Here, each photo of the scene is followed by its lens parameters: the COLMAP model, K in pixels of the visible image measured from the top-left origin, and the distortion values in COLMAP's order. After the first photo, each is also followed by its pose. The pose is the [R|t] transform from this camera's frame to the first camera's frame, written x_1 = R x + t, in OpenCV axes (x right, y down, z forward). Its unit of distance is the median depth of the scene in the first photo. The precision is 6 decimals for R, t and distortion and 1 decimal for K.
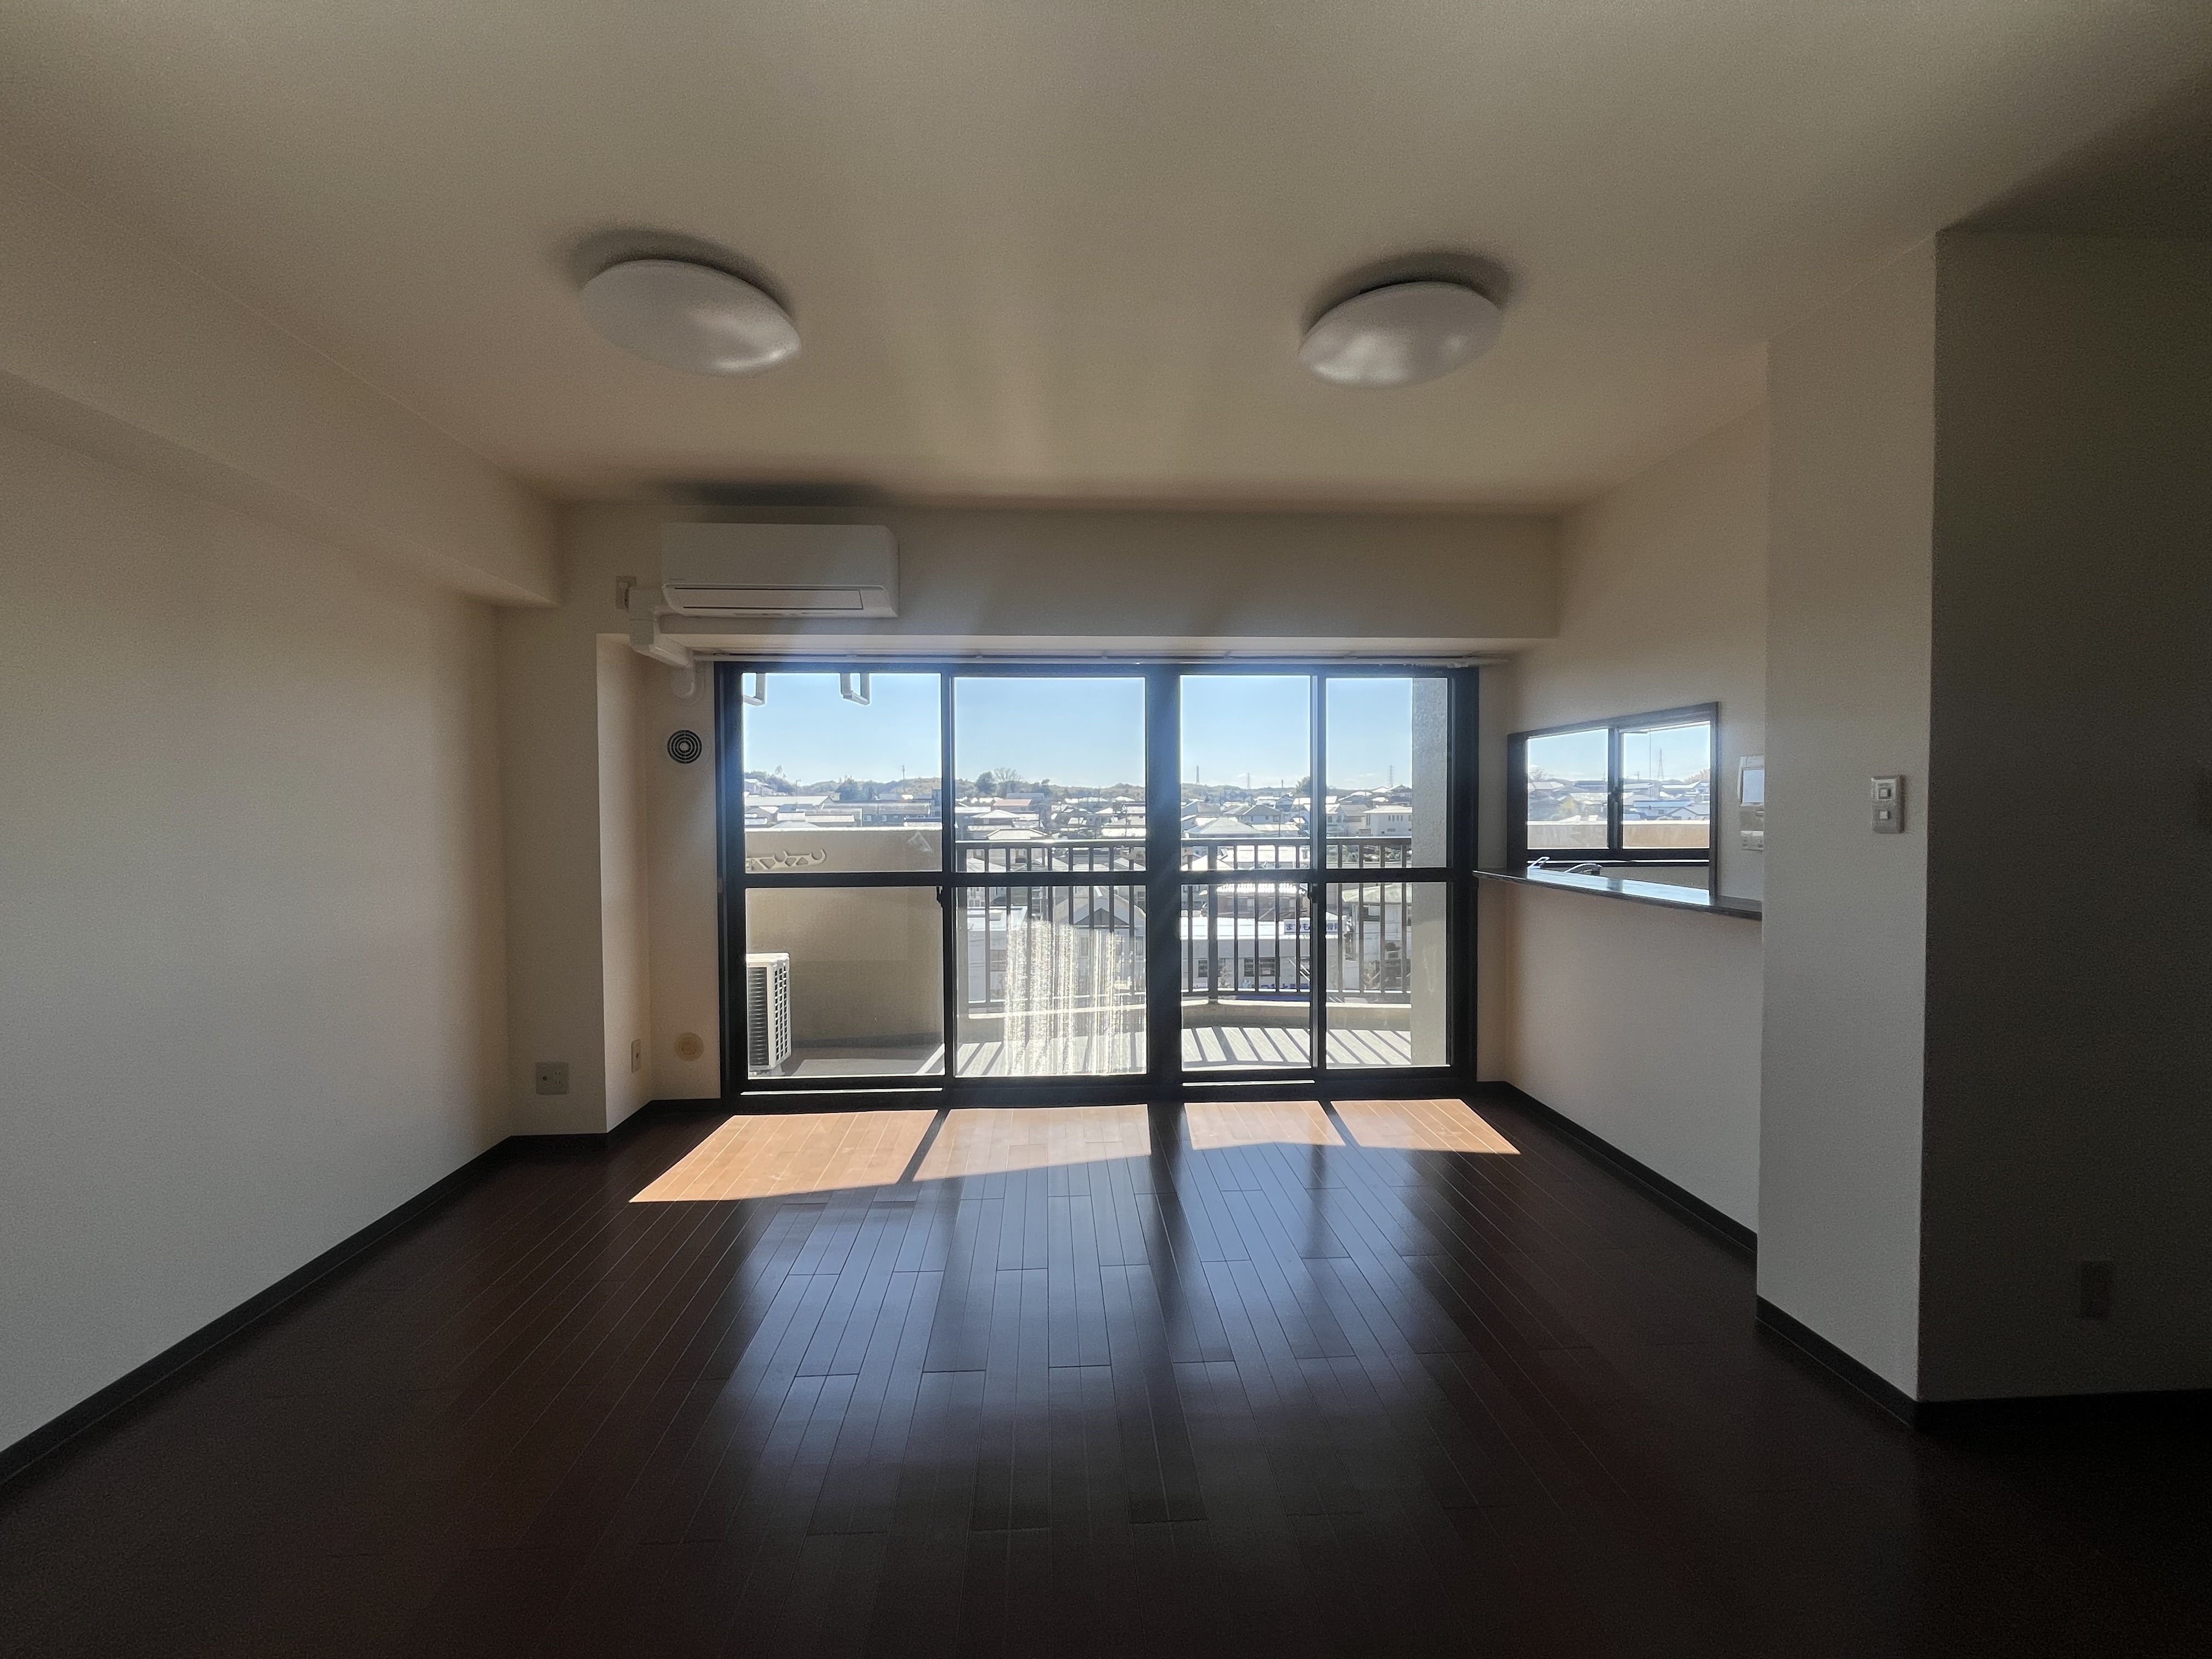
lens RADIAL K [[902.8, 0, 1093.8], [0, 902.8, 828.9], [0, 0, 1]] dist [-0.002524, -0.000495]
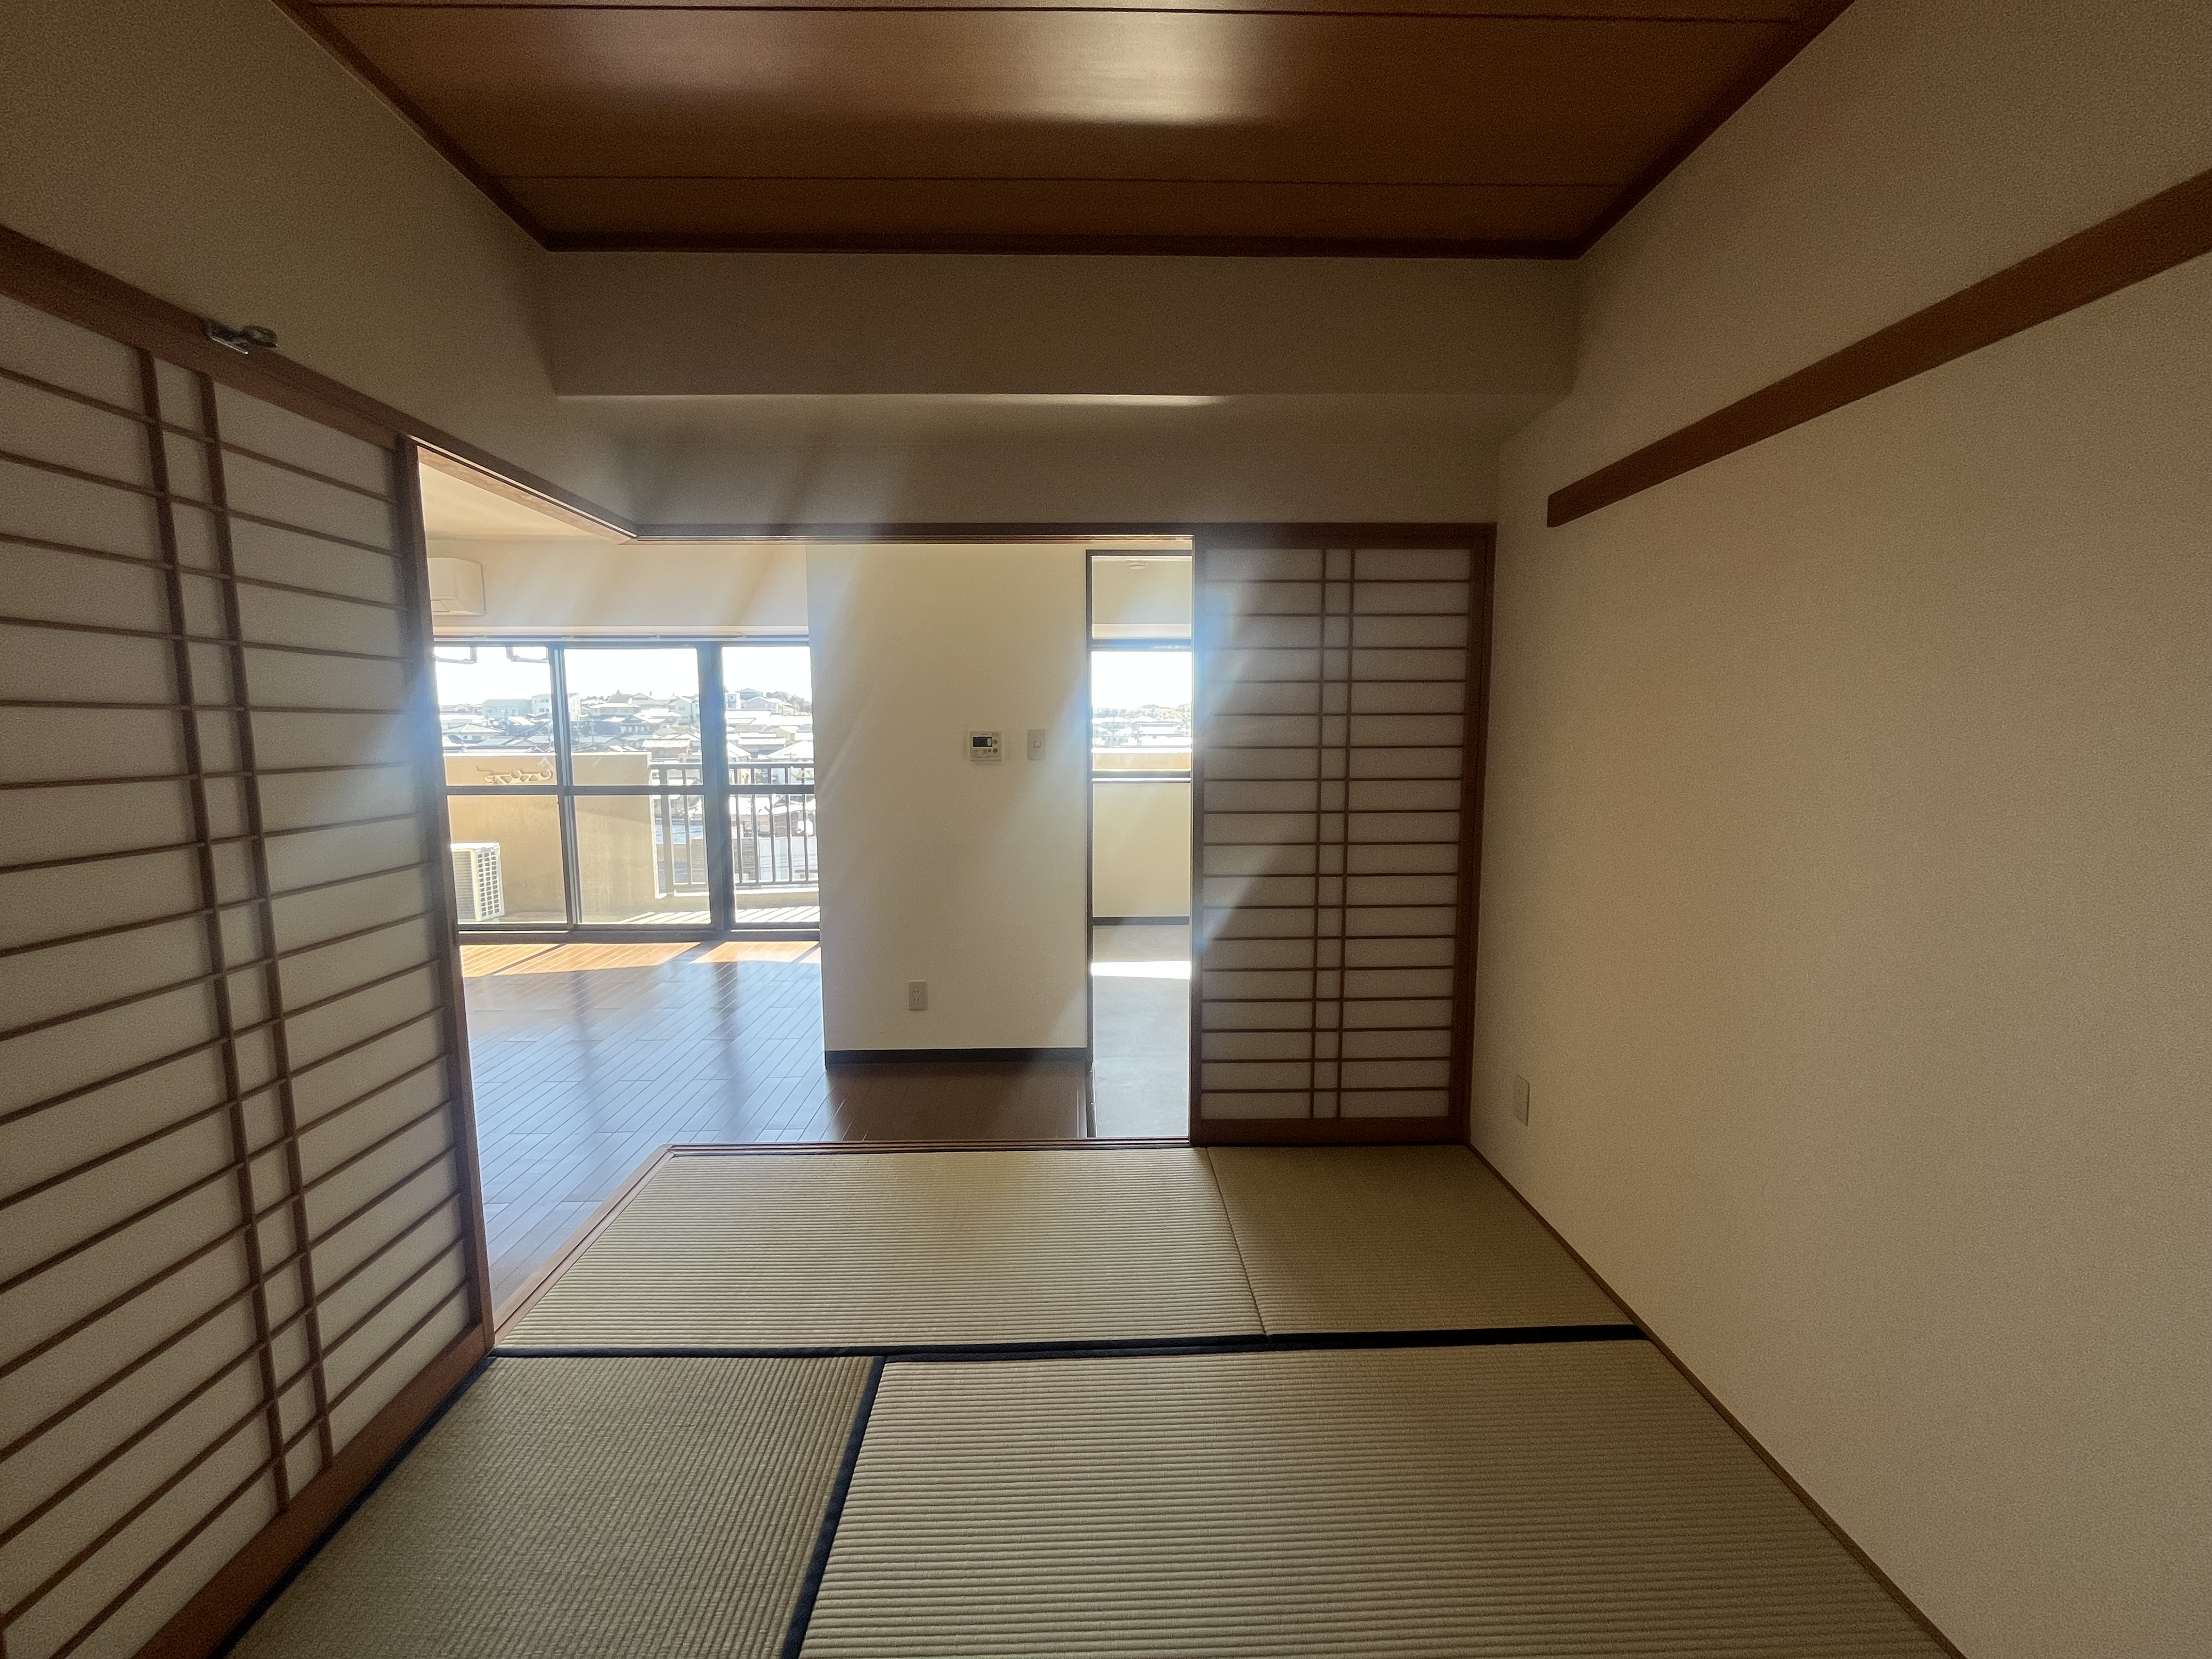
lens RADIAL K [[902.8, 0, 1116.3], [0, 902.8, 829.3], [0, 0, 1]] dist [-0.002524, -0.000495]
pose [[0.999891, 0.003721, -0.014311, 0.752298], [-0.002434, 0.996038, 0.088901, -0.013304], [0.014585, -0.088856, 0.995938, -0.445421]]
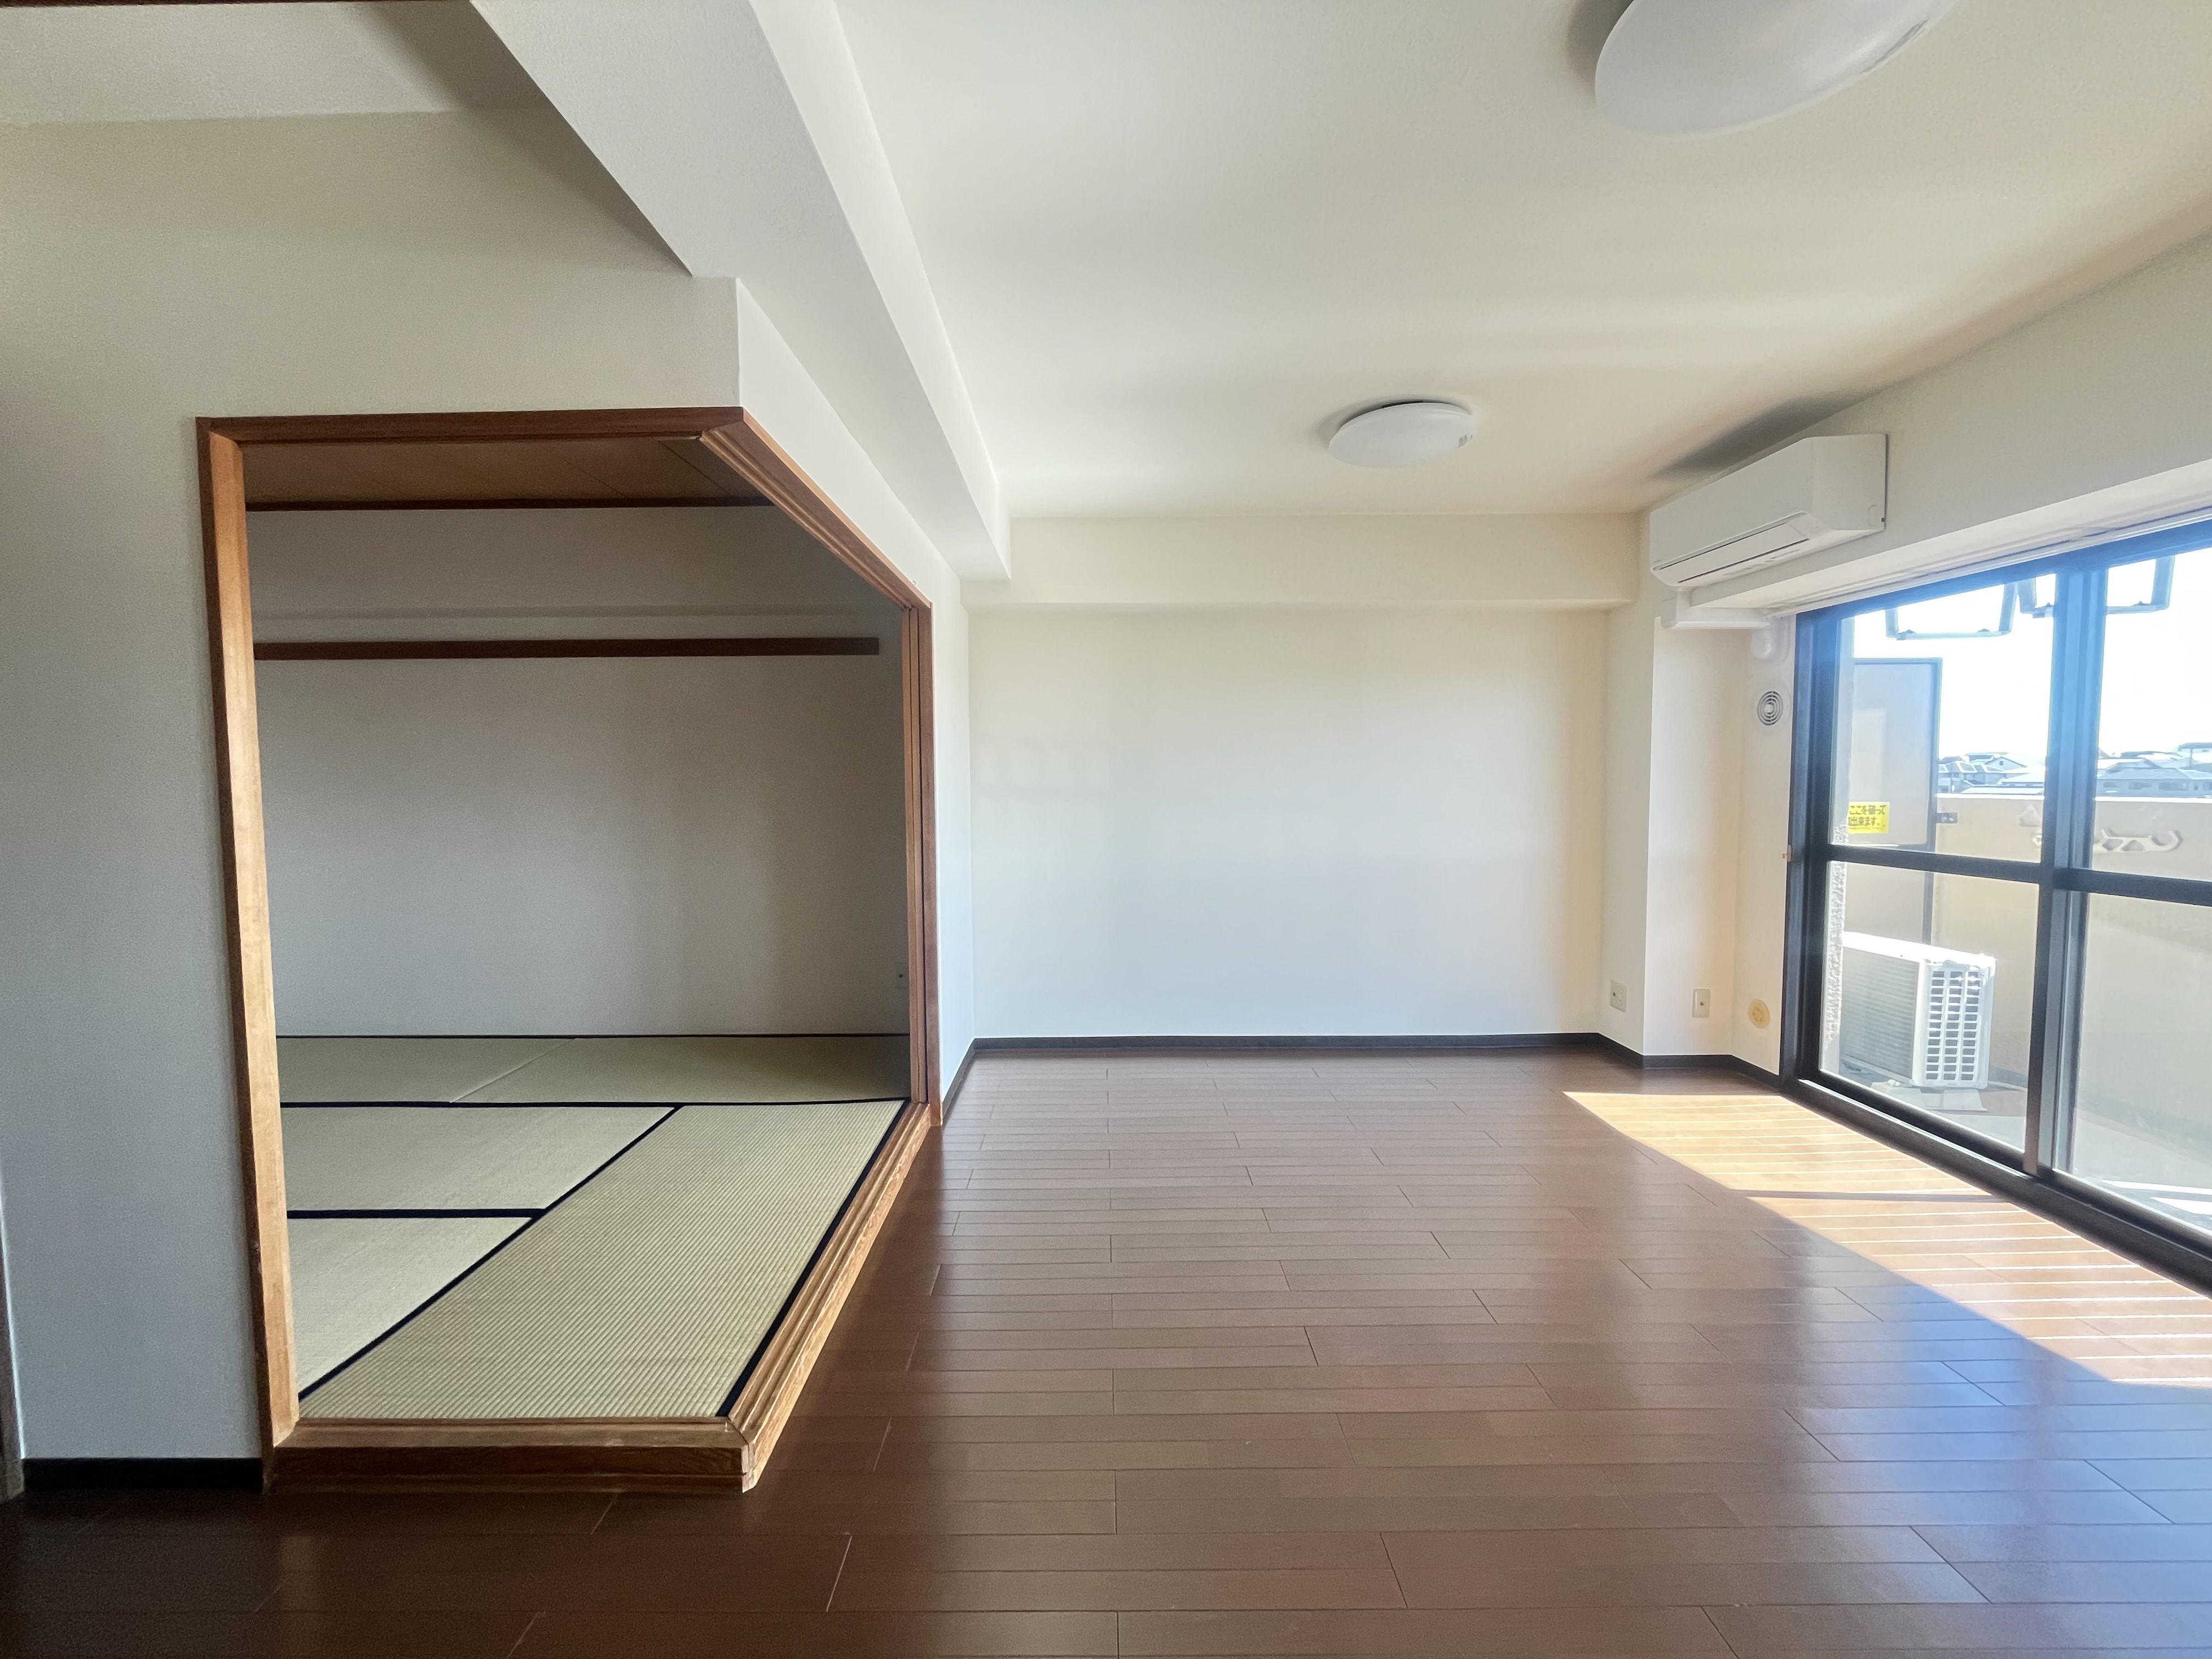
lens RADIAL K [[902.8, 0, 1097.2], [0, 902.8, 827.8], [0, 0, 1]] dist [-0.002524, -0.000495]
pose [[-0.059634, 0.065587, -0.996063, 0.546783], [-0.018385, 0.997598, 0.066789, -0.013218], [0.998051, 0.022296, -0.058284, 0.321696]]
